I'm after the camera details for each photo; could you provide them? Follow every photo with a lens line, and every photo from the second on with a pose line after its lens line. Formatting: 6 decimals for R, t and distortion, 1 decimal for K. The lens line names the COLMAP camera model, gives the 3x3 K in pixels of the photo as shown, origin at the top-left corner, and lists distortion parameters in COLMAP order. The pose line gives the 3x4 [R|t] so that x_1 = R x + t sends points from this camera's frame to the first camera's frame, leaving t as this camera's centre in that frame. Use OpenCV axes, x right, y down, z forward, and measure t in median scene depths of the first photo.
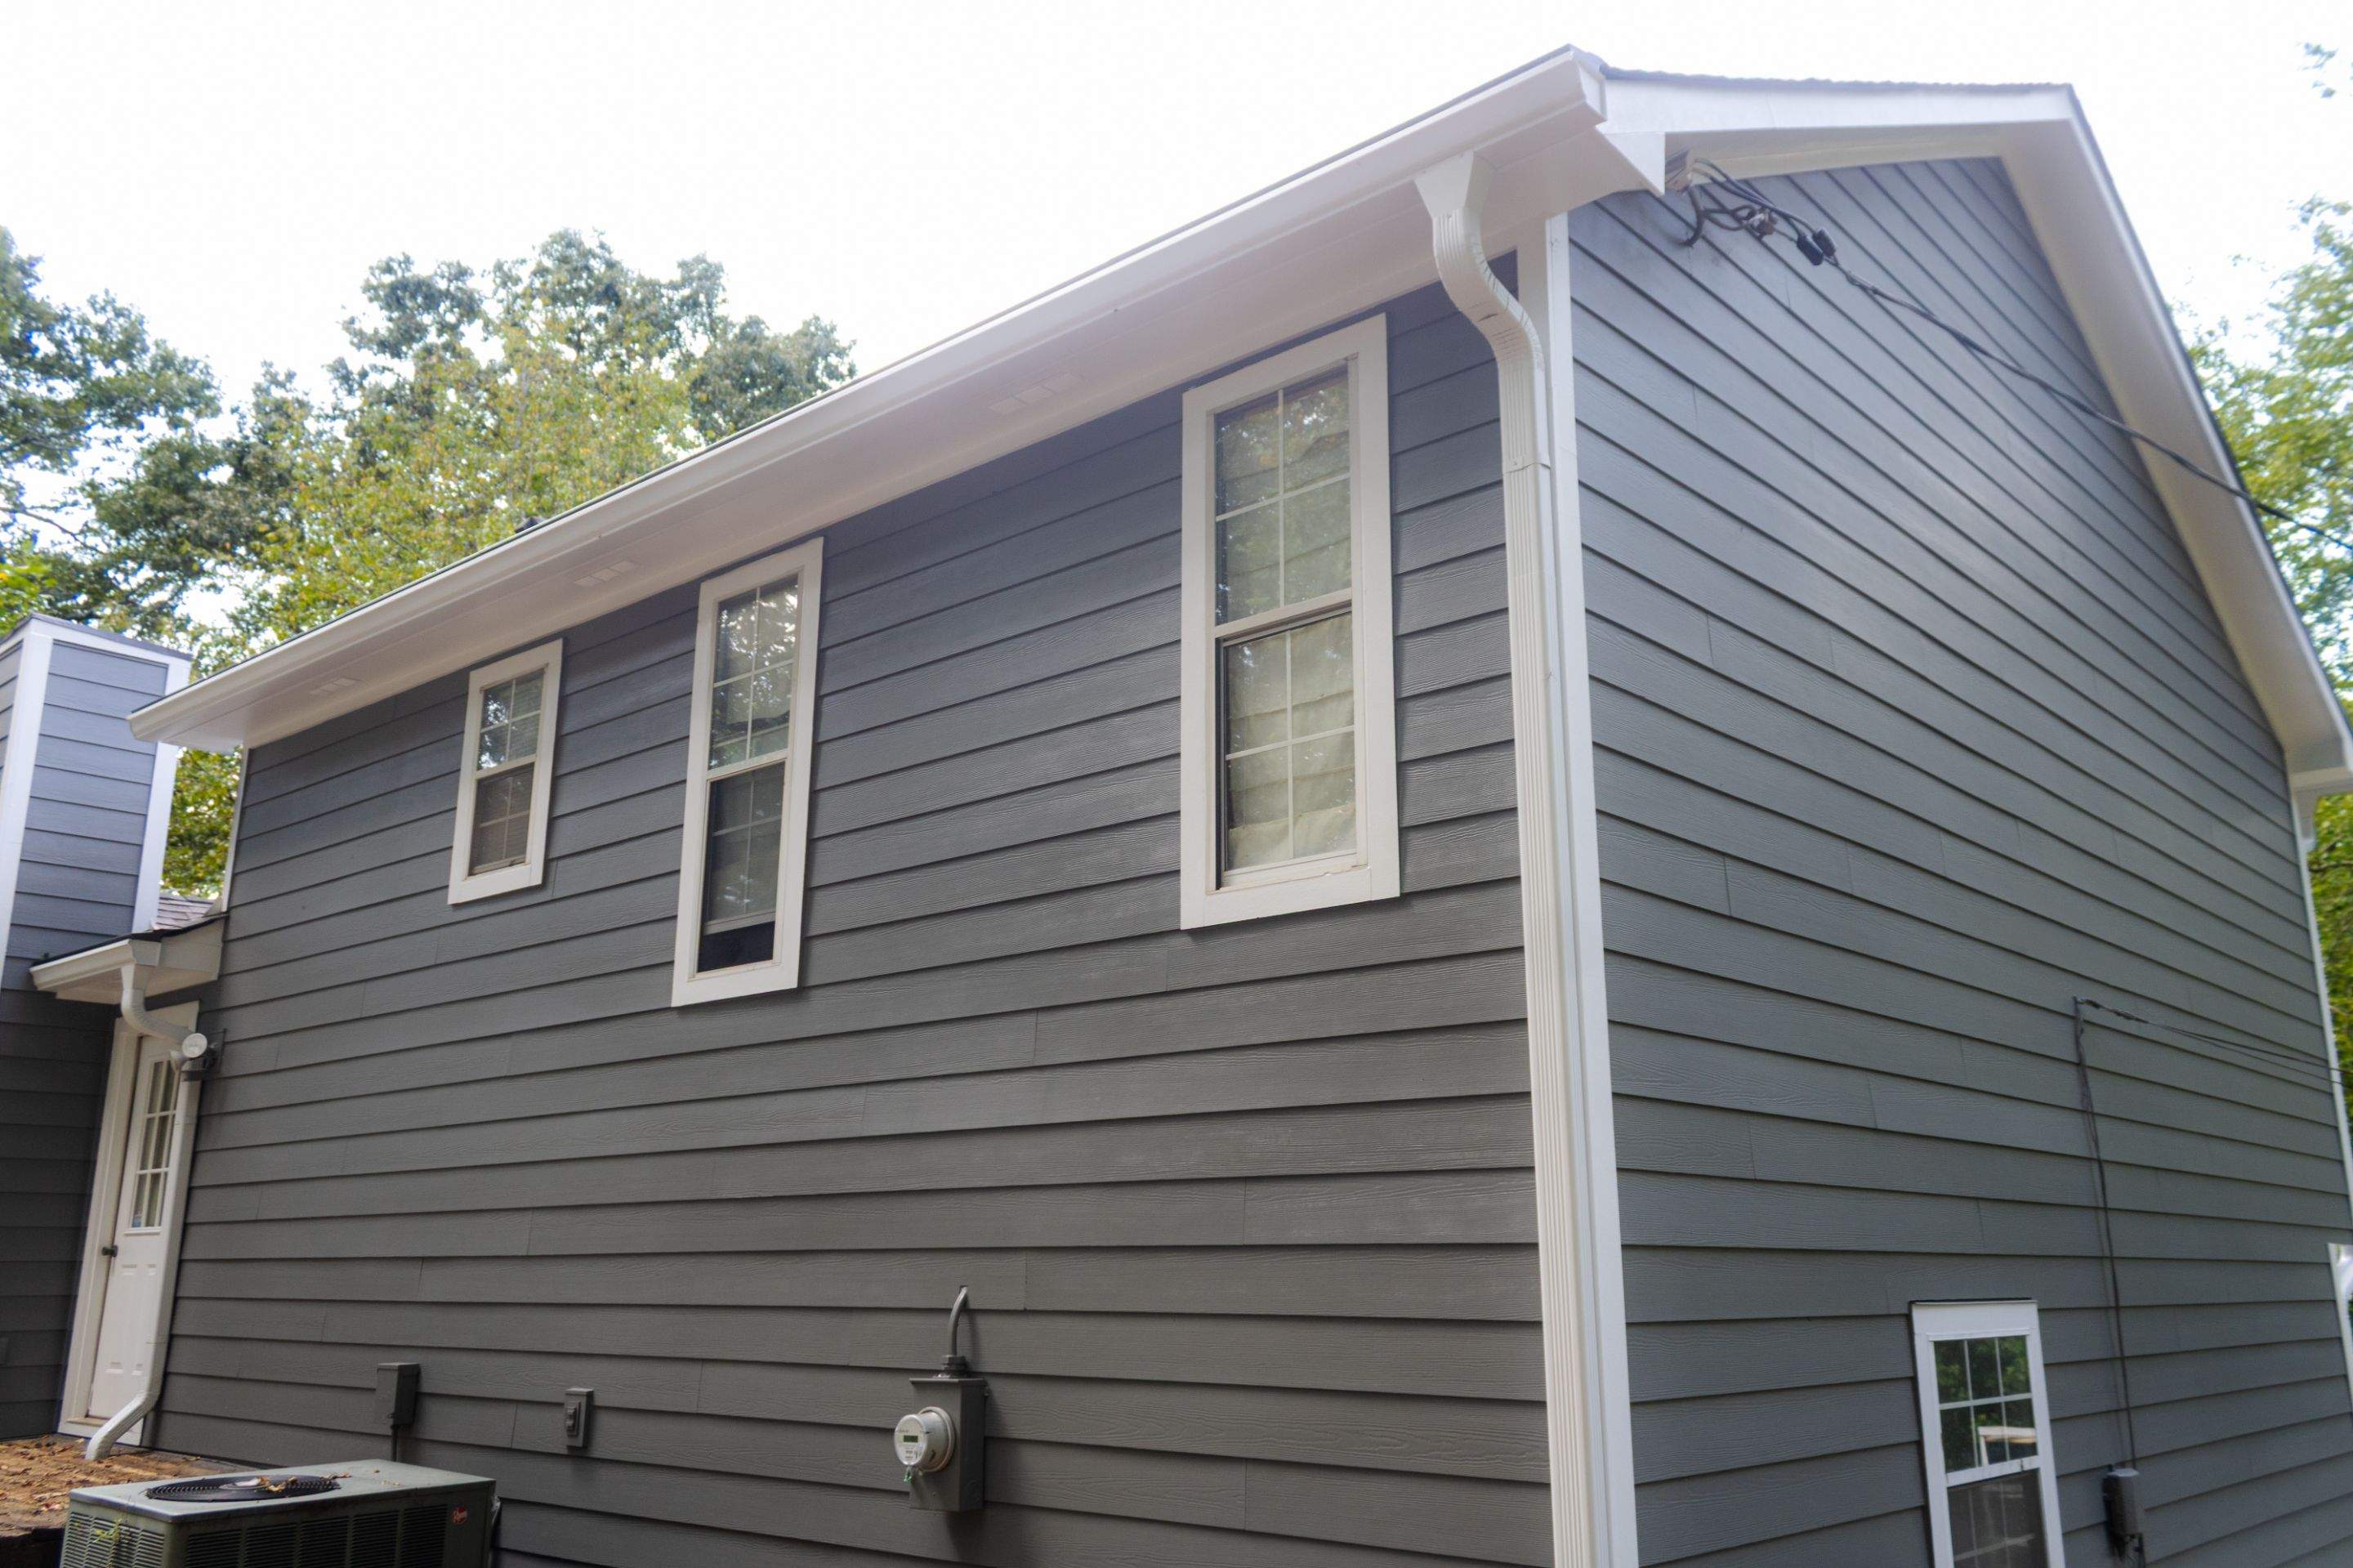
lens RADIAL K [[1957.6, 0, 1176.5], [0, 1957.6, 784.0], [0, 0, 1]] dist [0.021887, -0.022050]
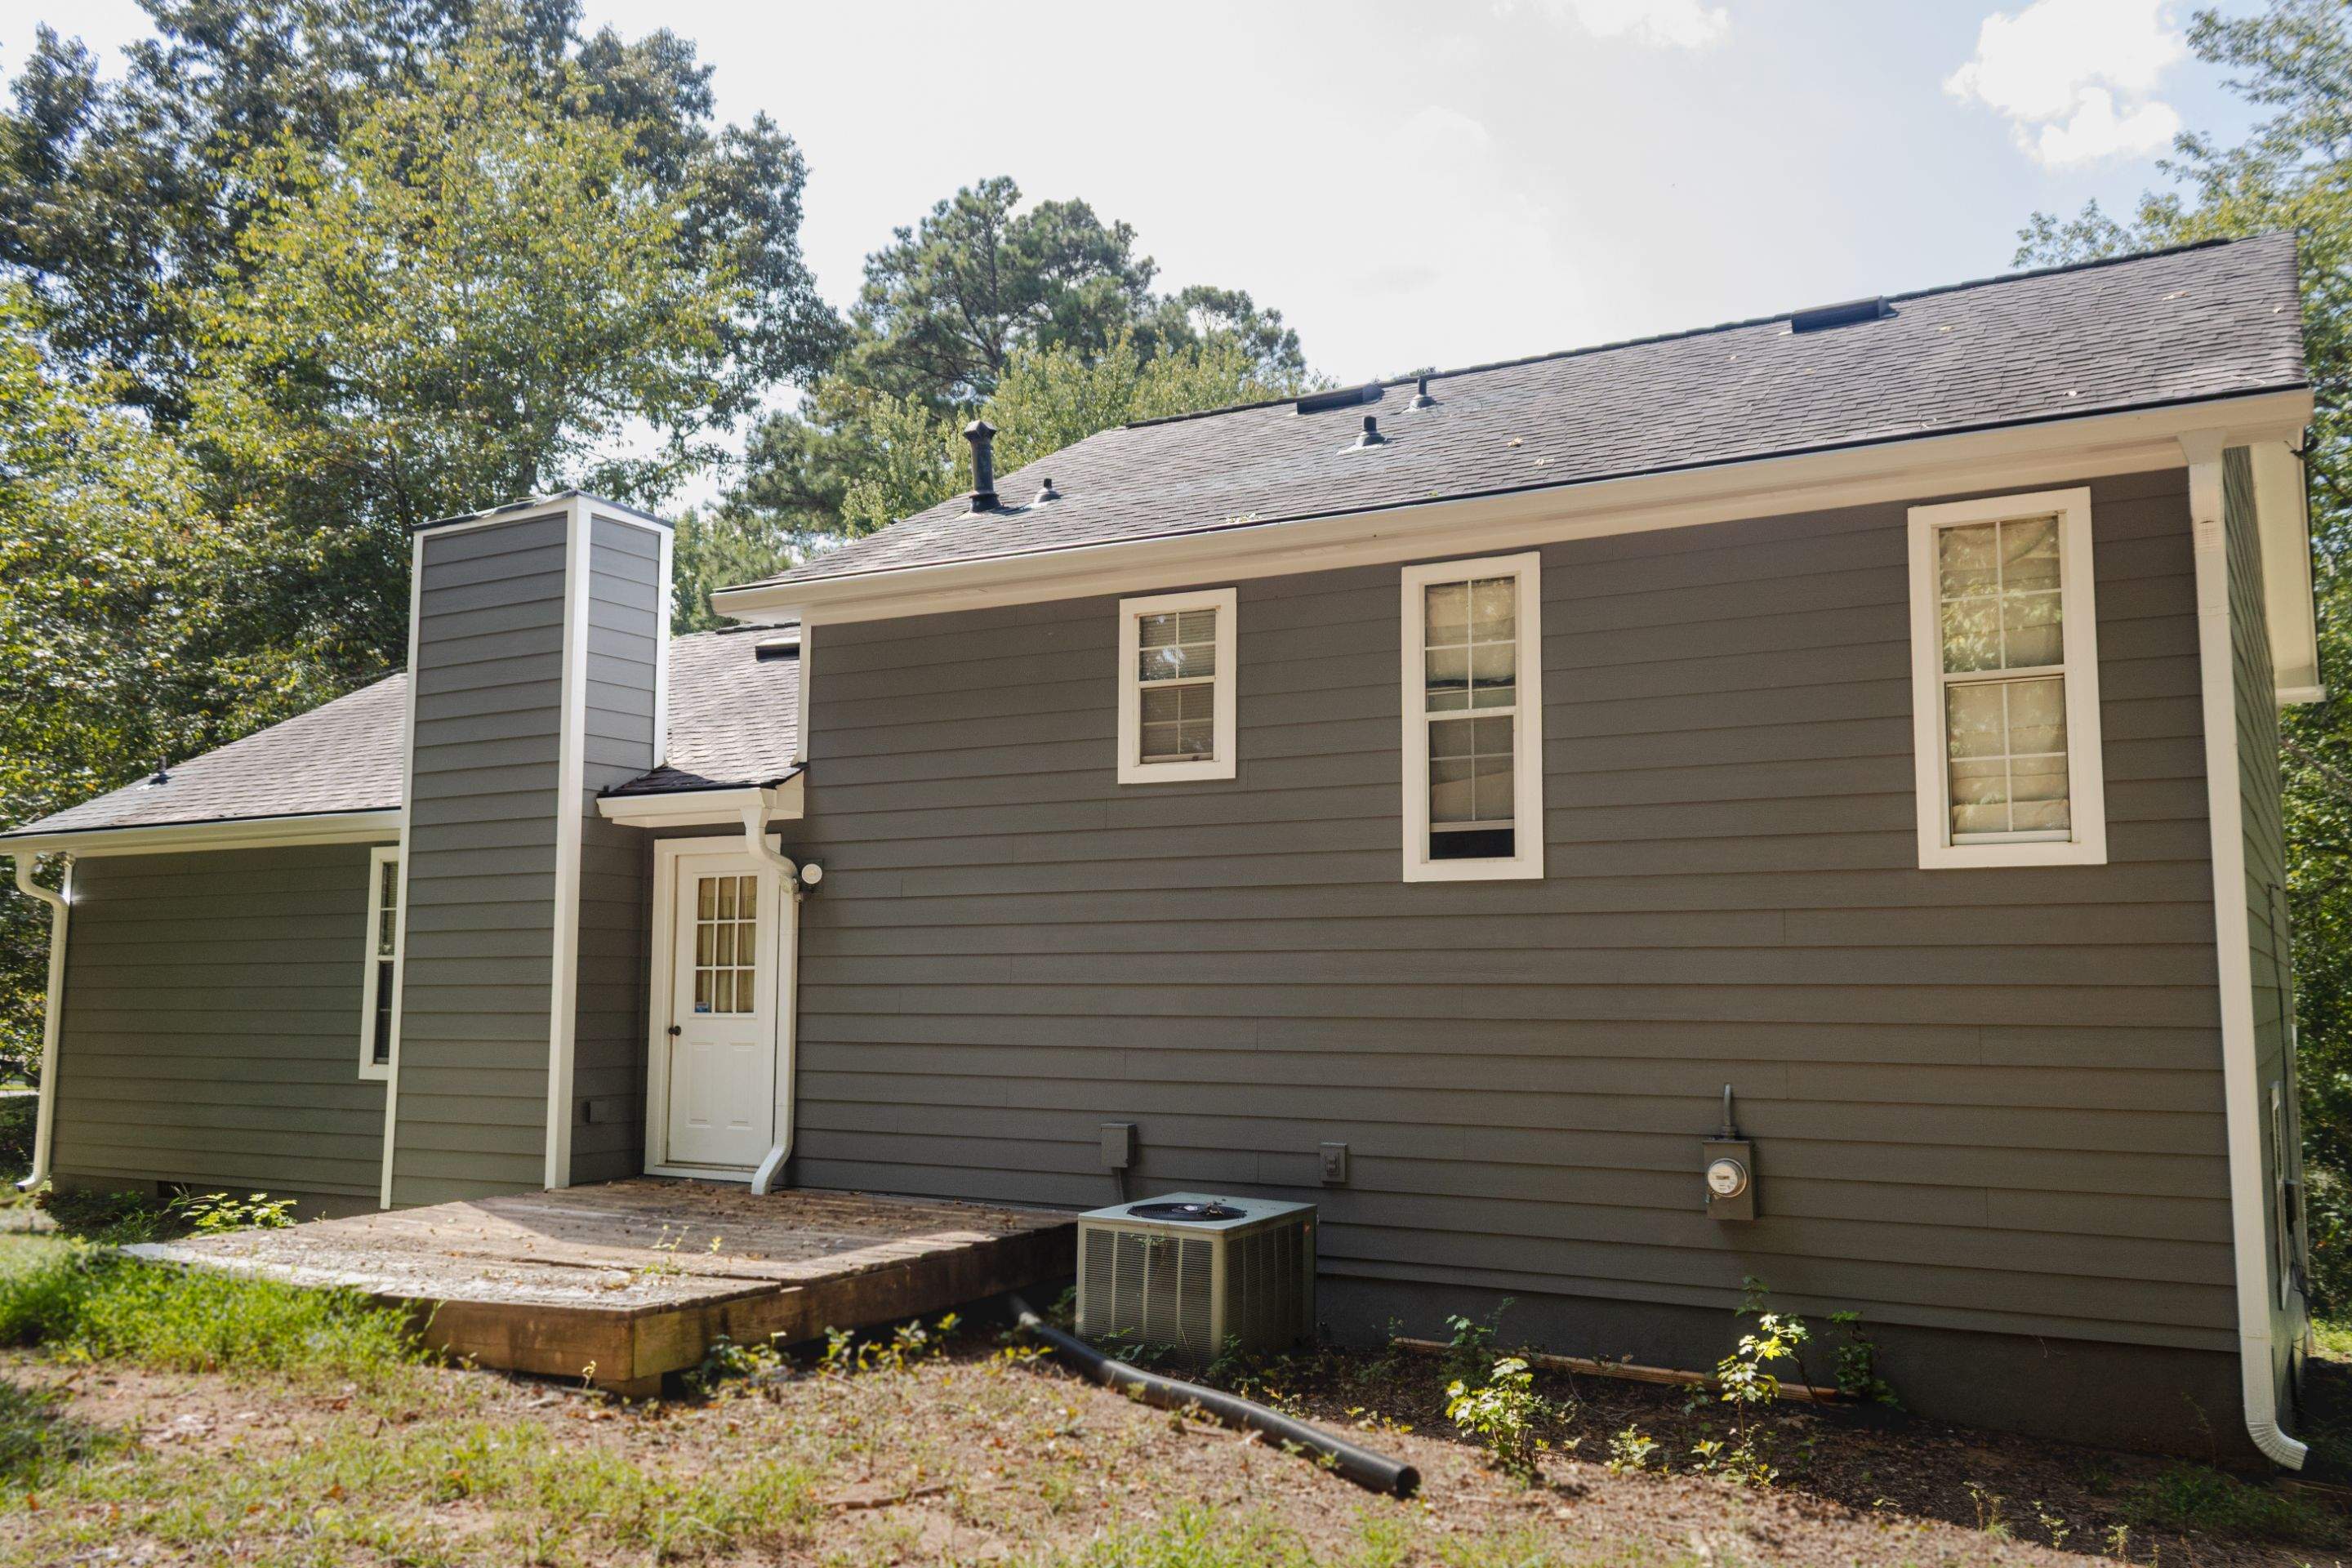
lens RADIAL K [[1956.7, 0, 1176.0], [0, 1956.7, 784.0], [0, 0, 1]] dist [0.021887, -0.022050]
pose [[0.979288, 0.007858, 0.202321, -0.700994], [-0.039646, 0.987345, 0.153552, -0.164914], [-0.198554, -0.158393, 0.967206, -0.316748]]
